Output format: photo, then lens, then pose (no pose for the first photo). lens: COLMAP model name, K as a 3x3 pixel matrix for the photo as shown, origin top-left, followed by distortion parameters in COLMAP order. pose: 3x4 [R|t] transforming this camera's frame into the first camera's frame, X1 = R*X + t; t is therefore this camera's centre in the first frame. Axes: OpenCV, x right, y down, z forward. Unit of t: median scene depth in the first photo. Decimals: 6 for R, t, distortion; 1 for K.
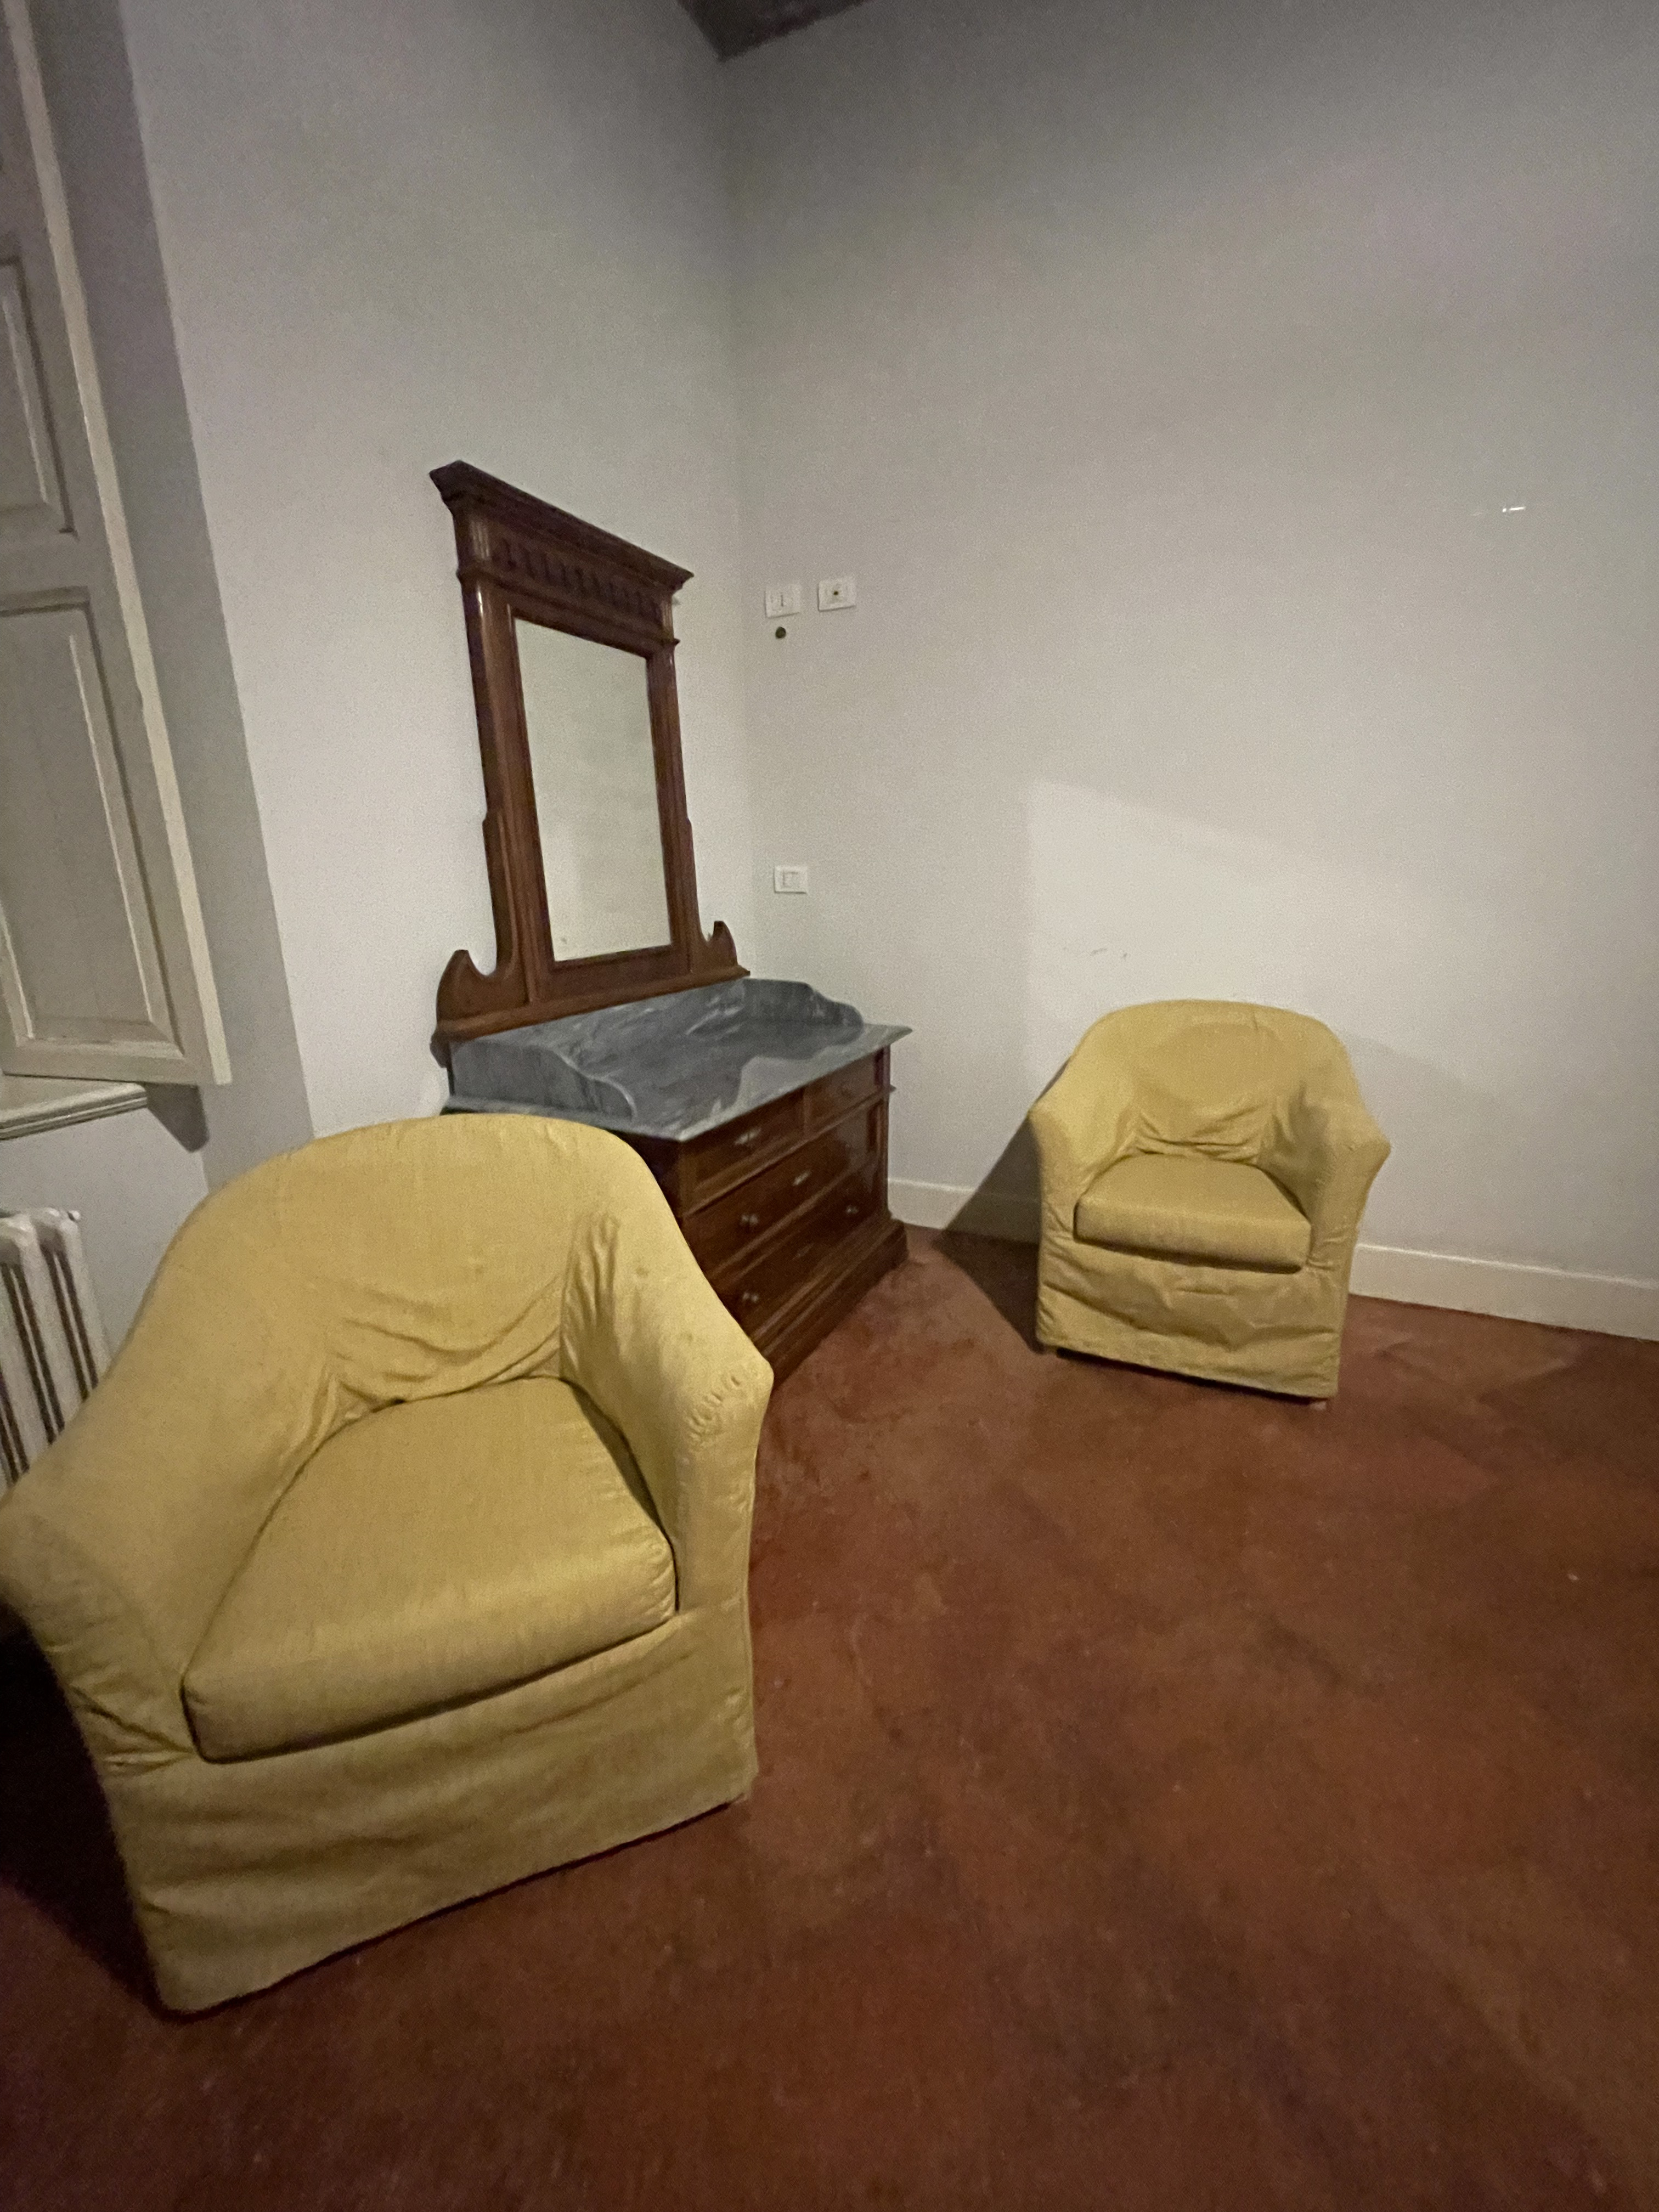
lens RADIAL K [[887.2, 0, 834.3], [0, 887.2, 1103.3], [0, 0, 1]] dist [-0.000176, -0.000904]
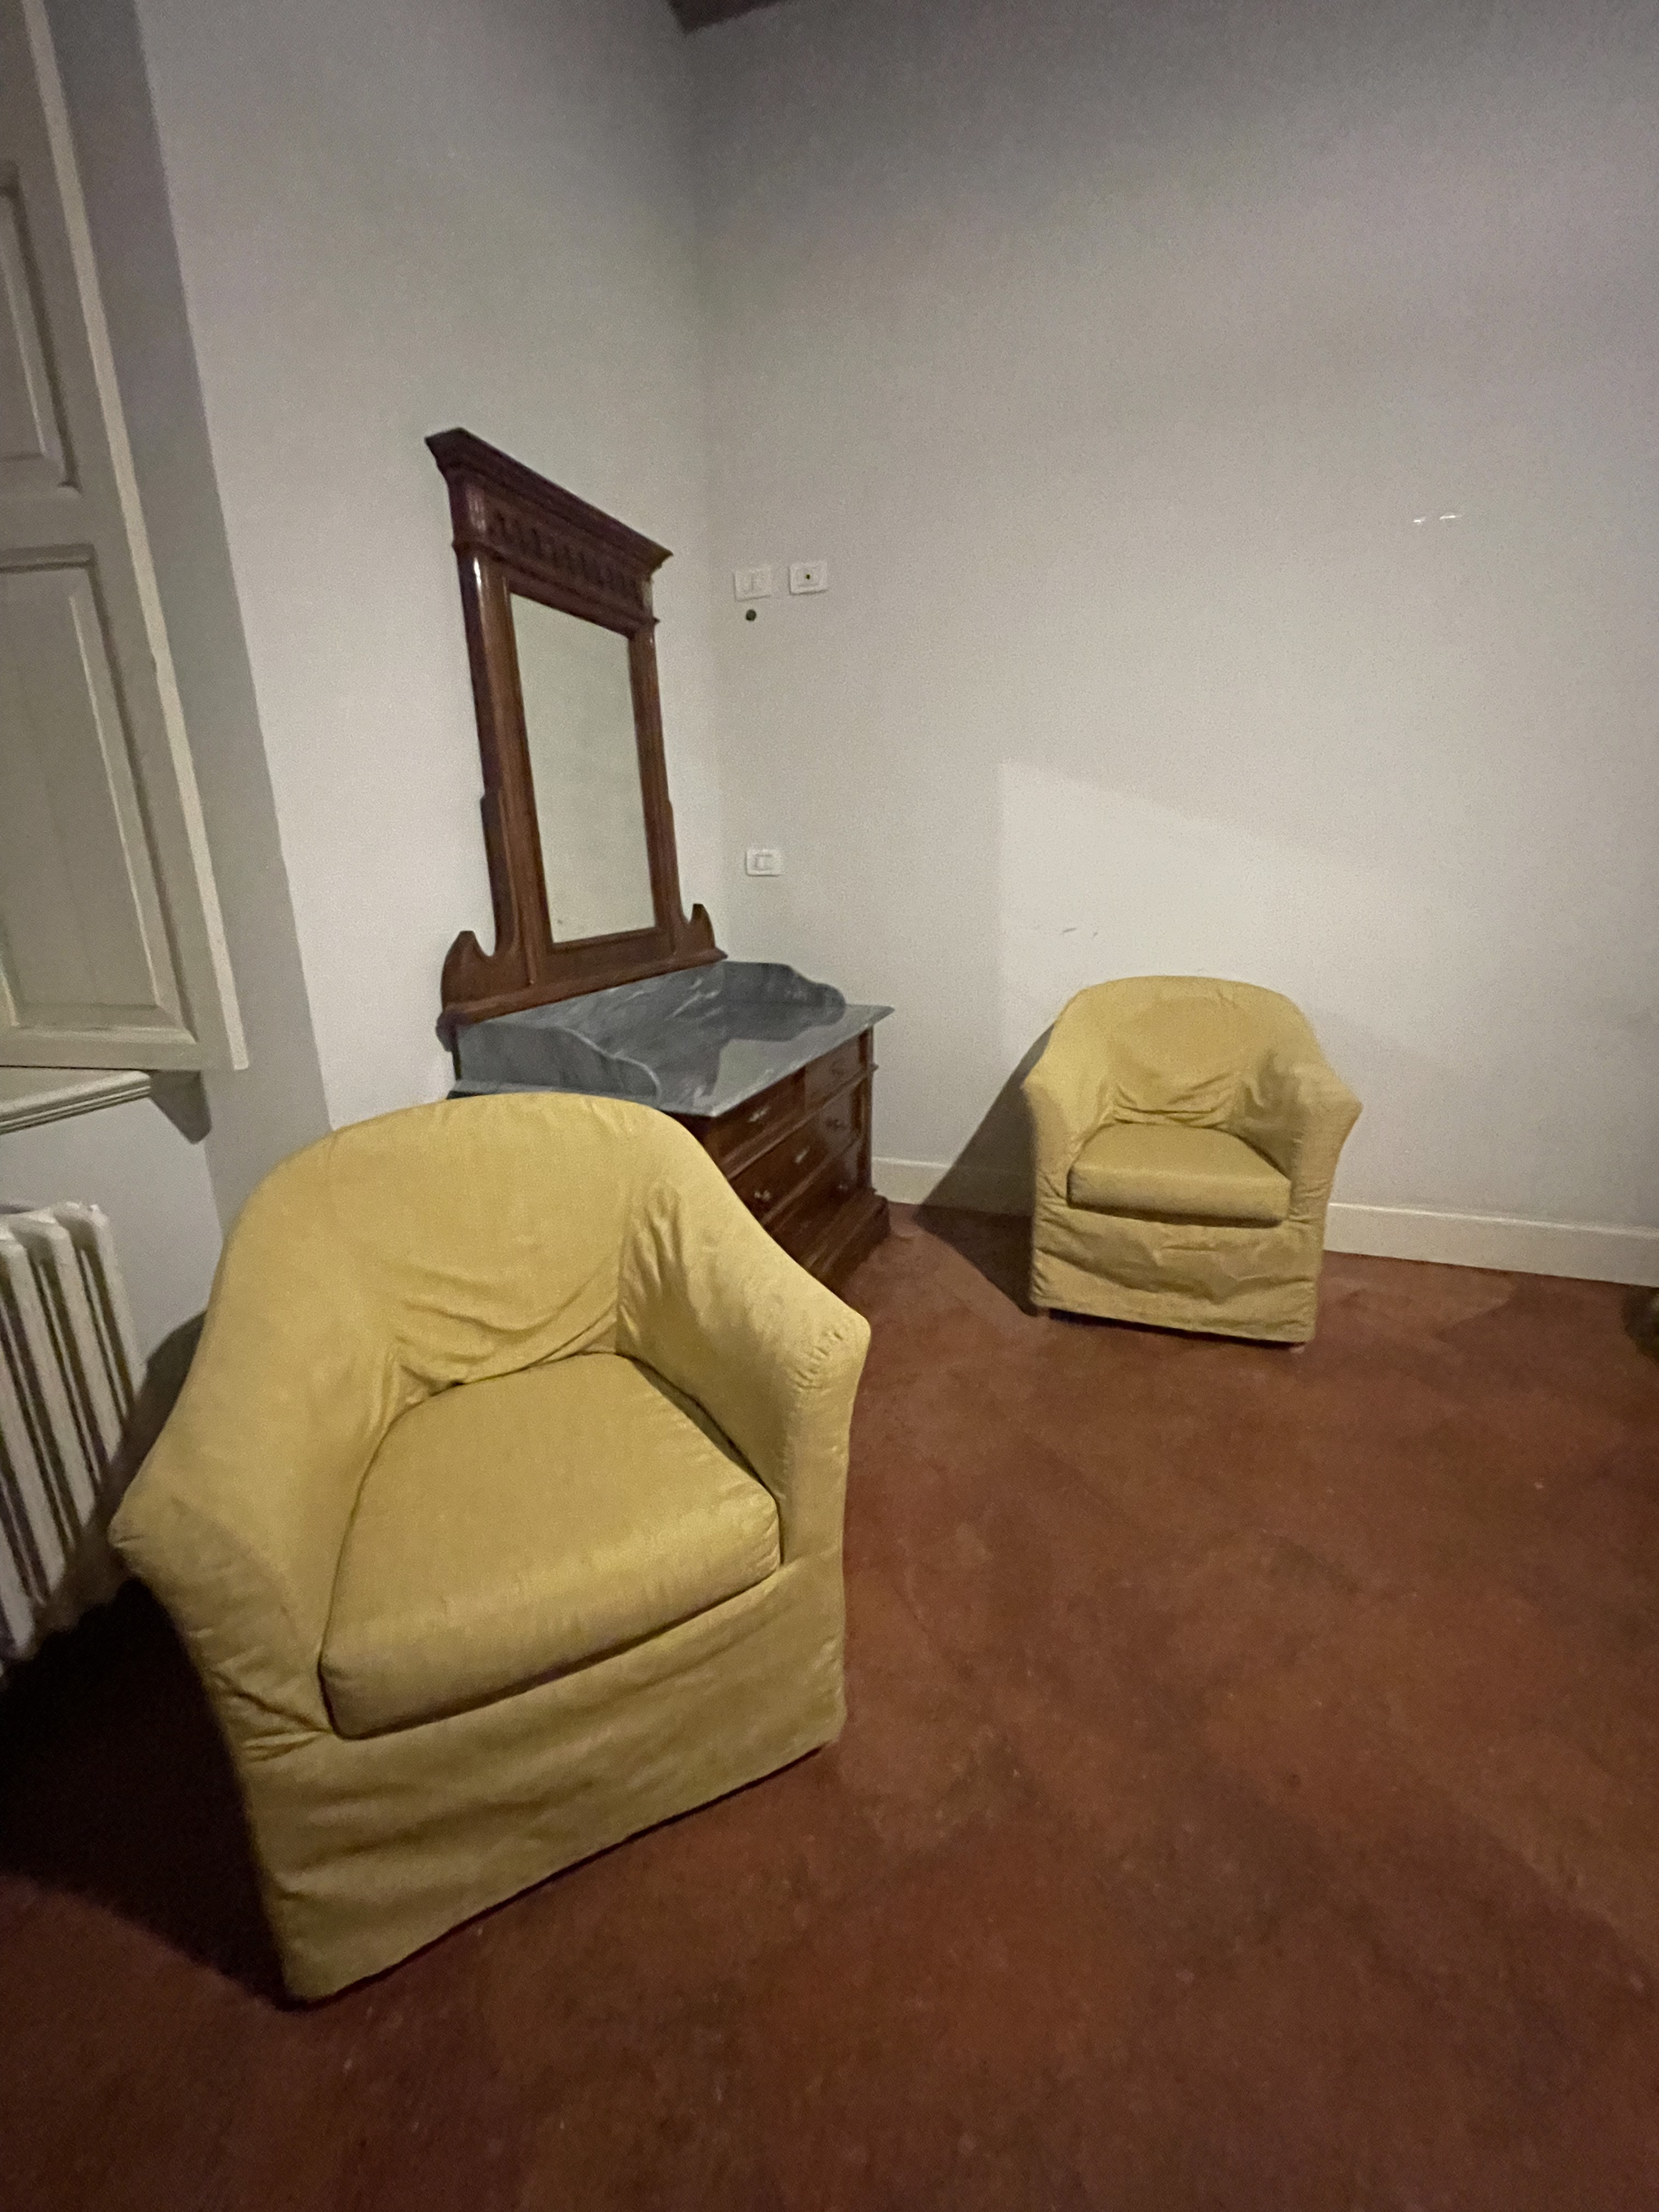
lens RADIAL K [[887.2, 0, 832.7], [0, 887.2, 1102.5], [0, 0, 1]] dist [-0.000176, -0.000904]
pose [[0.995224, -0.026044, 0.094082, -0.140824], [0.025100, 0.999622, 0.011202, 0.019662], [-0.094338, -0.008787, 0.995501, -0.019357]]
